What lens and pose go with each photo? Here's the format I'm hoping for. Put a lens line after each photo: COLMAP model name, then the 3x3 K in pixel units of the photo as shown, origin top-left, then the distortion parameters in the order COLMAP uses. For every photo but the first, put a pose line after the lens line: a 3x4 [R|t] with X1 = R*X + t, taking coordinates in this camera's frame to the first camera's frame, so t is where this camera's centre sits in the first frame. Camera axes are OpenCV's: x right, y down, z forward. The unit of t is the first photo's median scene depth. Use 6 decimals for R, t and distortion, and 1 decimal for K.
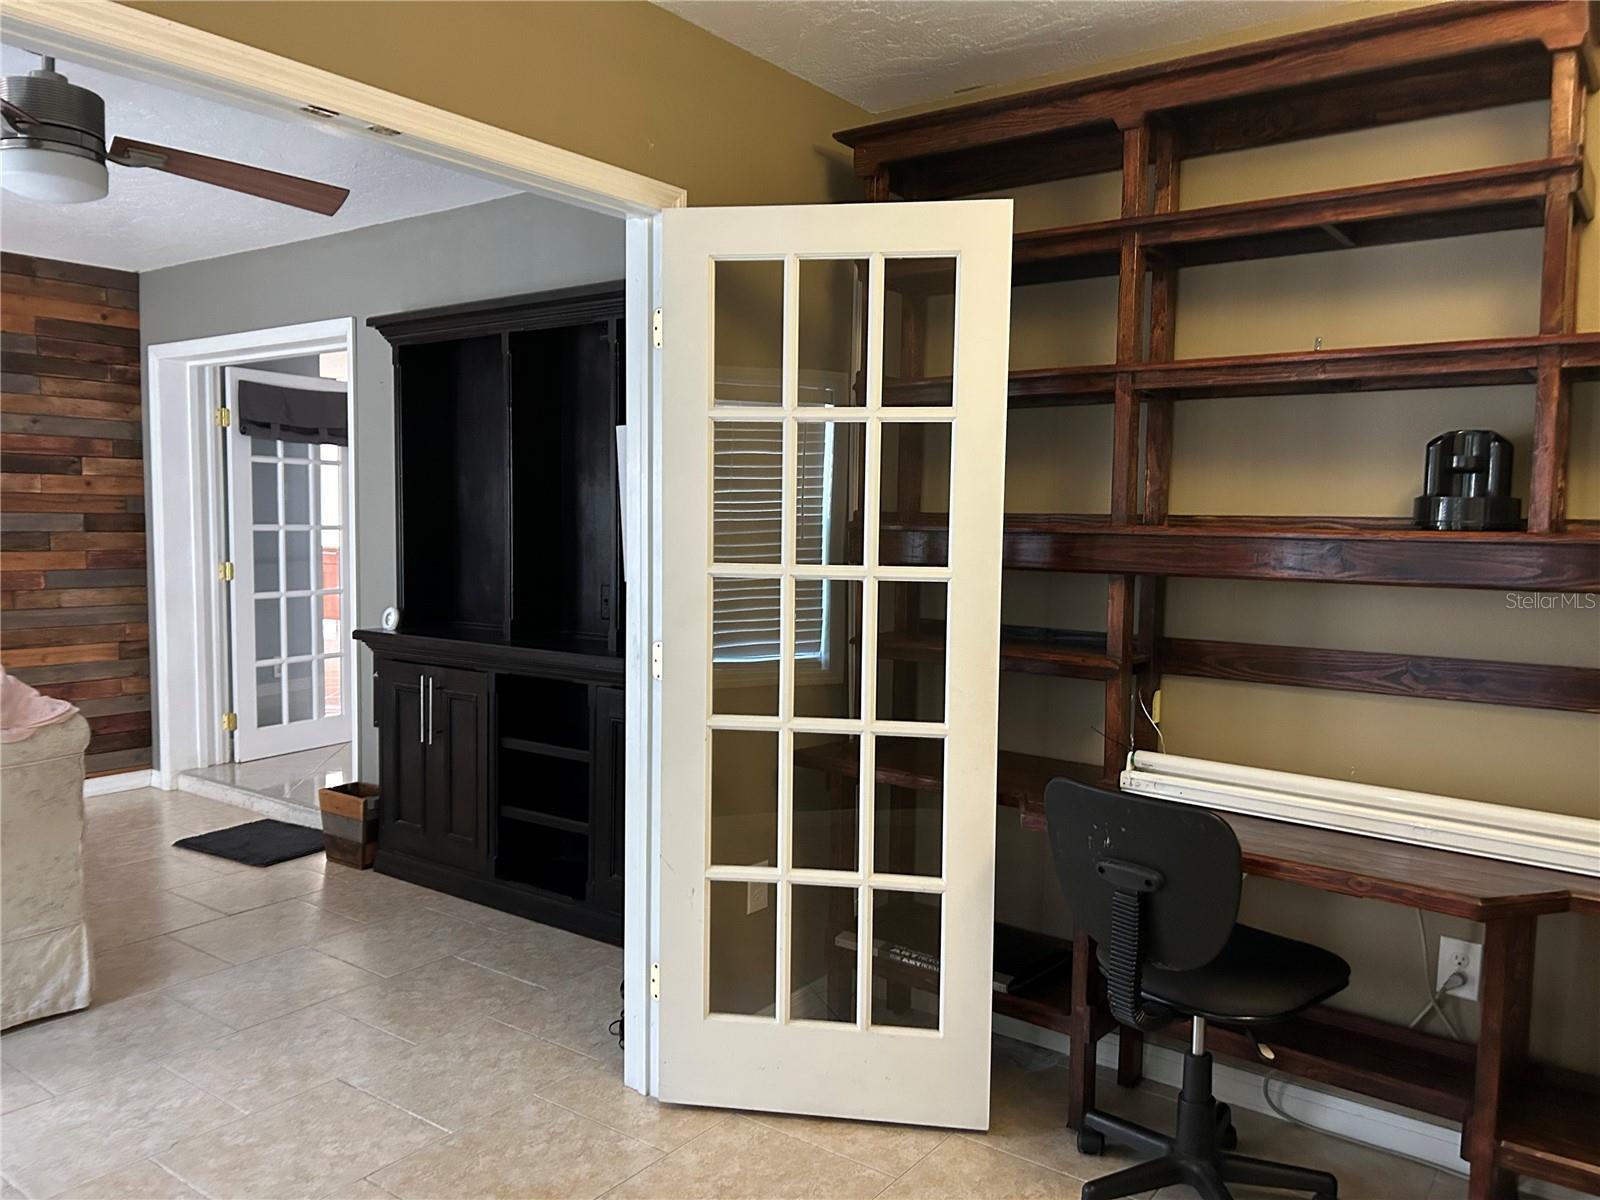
lens RADIAL K [[1197.4, 0, 812.1], [0, 1197.4, 608.7], [0, 0, 1]] dist [0.099312, -0.121161]
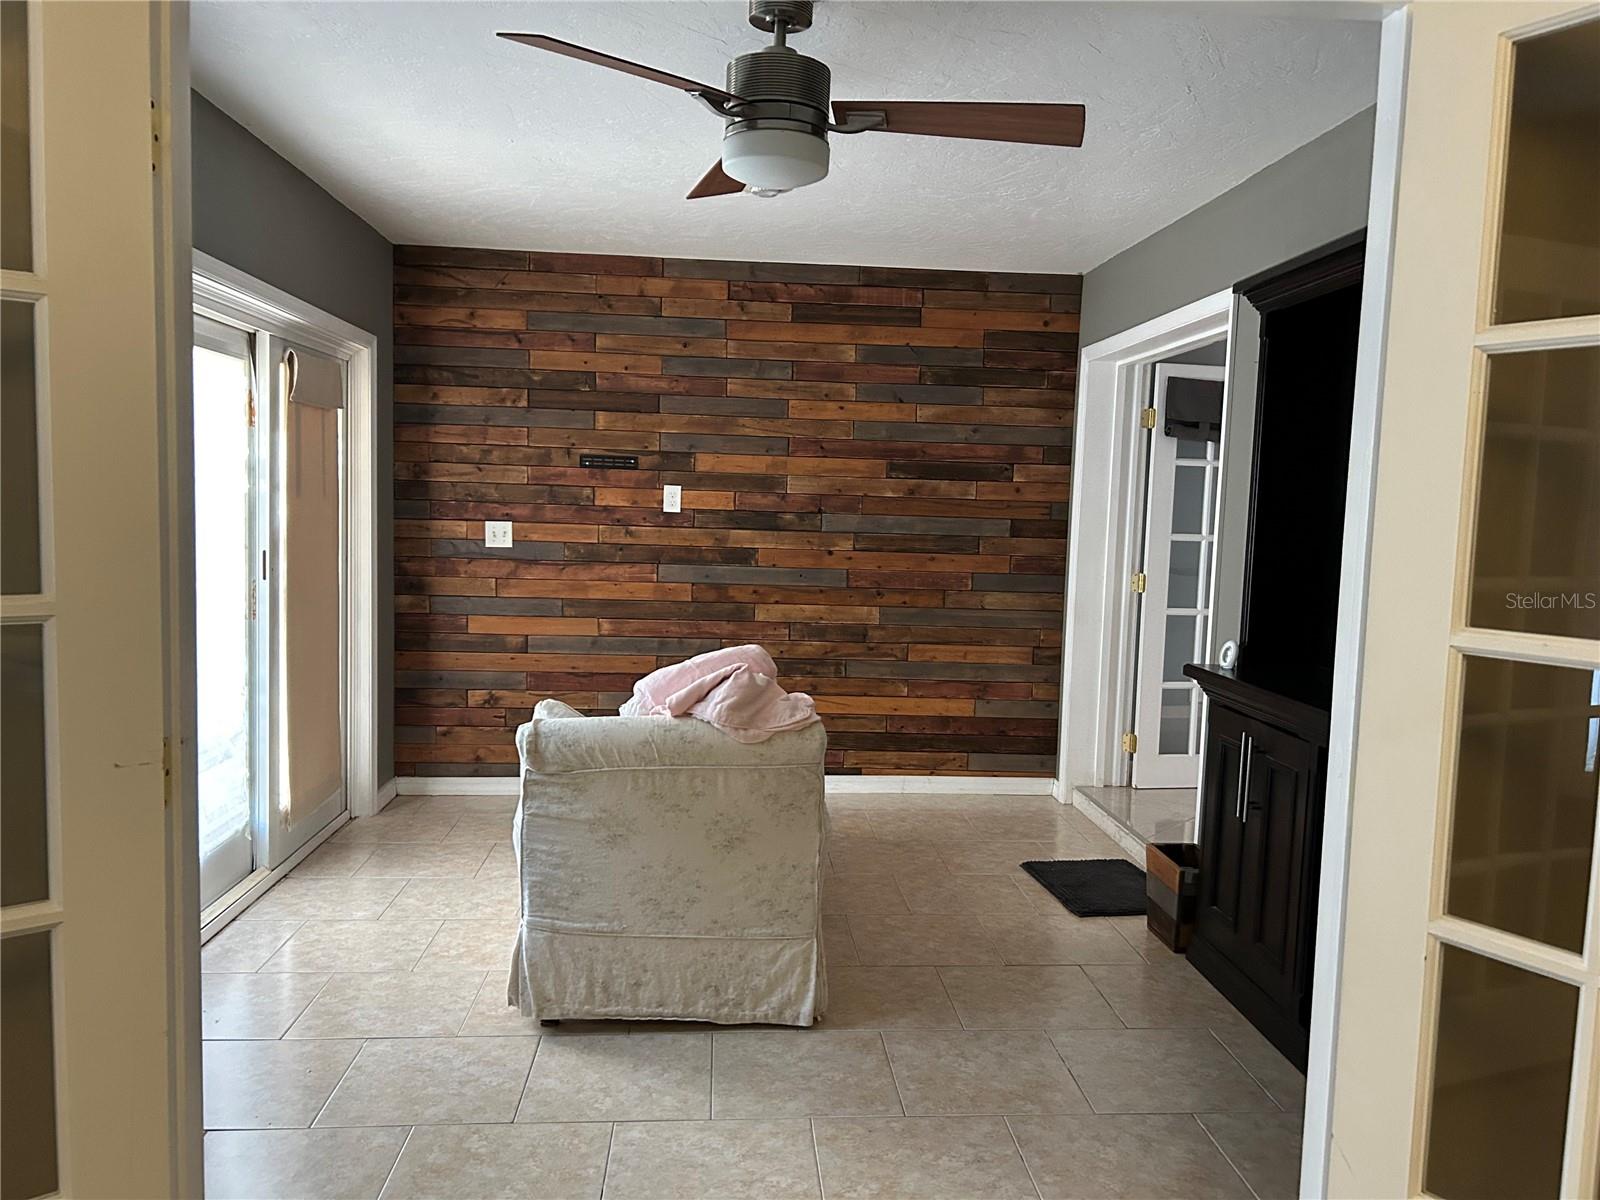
lens RADIAL K [[1197.4, 0, 812.1], [0, 1197.4, 608.7], [0, 0, 1]] dist [0.099312, -0.121161]
pose [[0.647363, 0.073637, -0.758616, 0.067739], [-0.079911, 0.996394, 0.028526, -0.019032], [0.757981, 0.042155, 0.650913, 0.226268]]
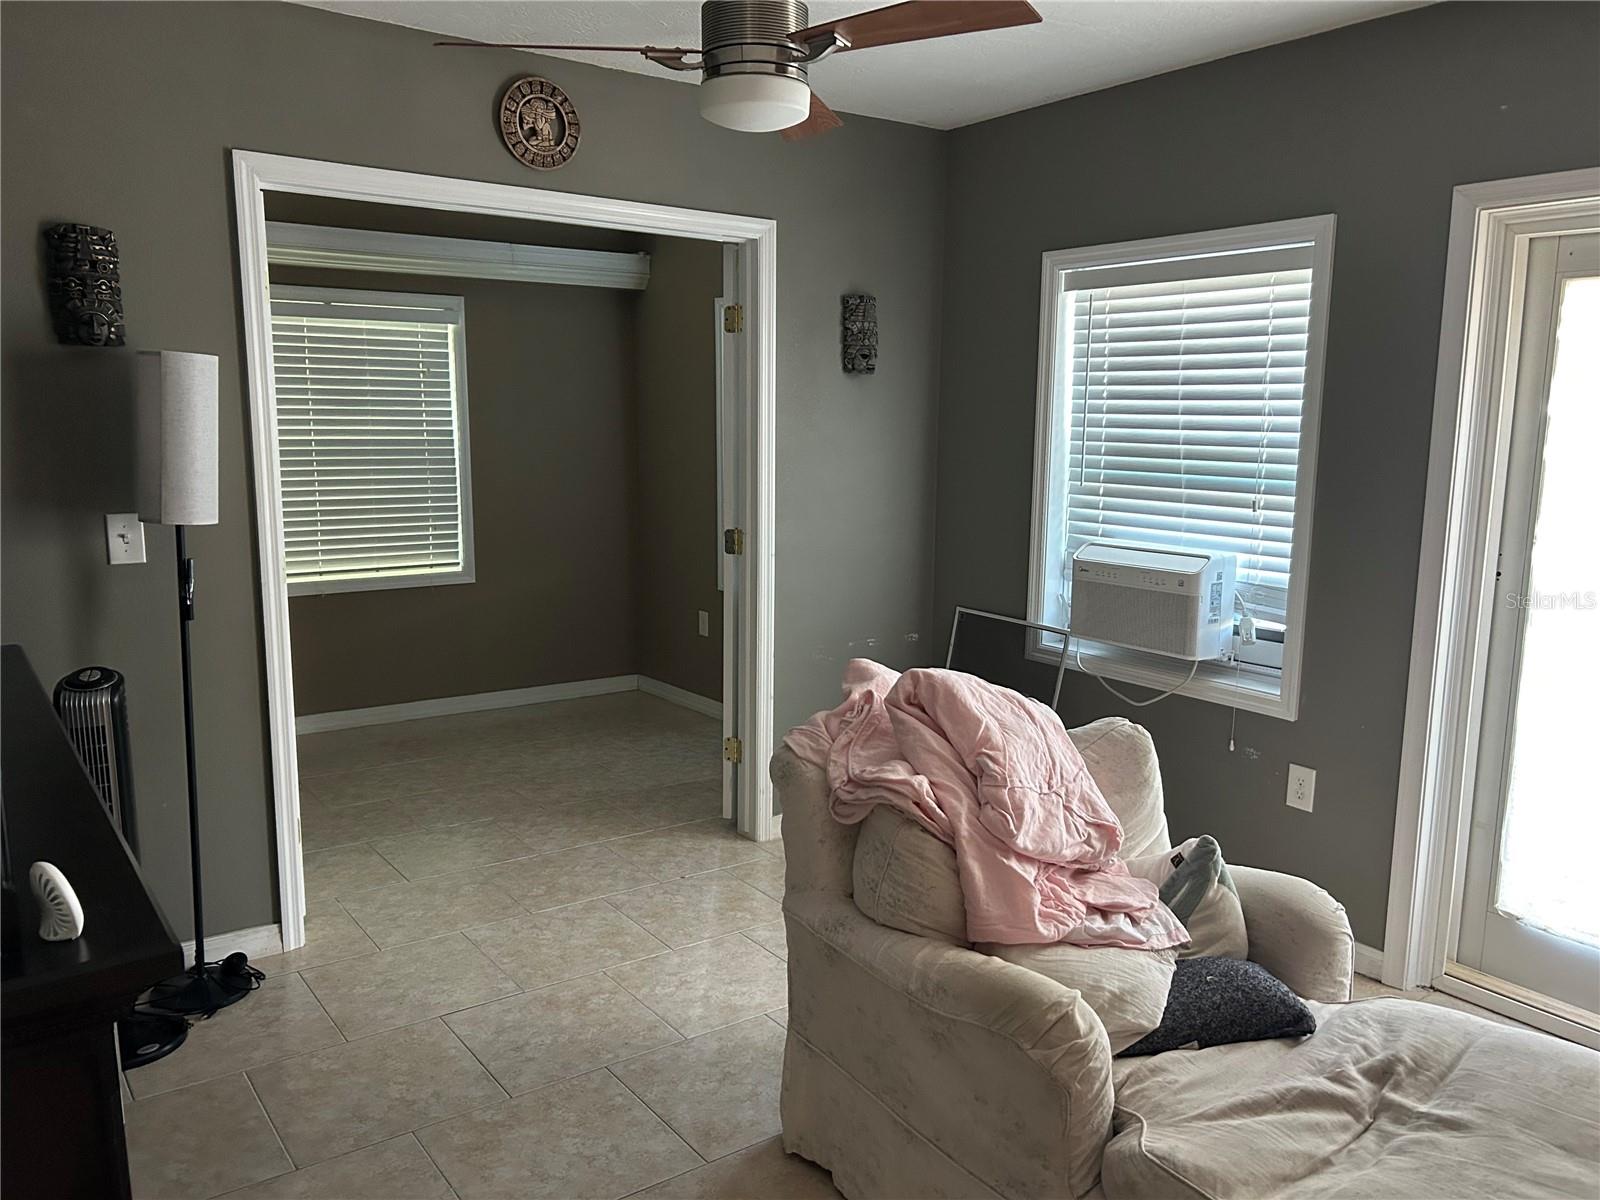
lens RADIAL K [[1203.3, 0, 800.0], [0, 1203.3, 600.0], [0, 0, 1]] dist [0.015383, -0.049963]
pose [[-0.954279, -0.082098, 0.287423, -0.491782], [-0.014481, 0.973112, 0.229875, -0.103733], [-0.298567, 0.215203, -0.929809, 1.009306]]
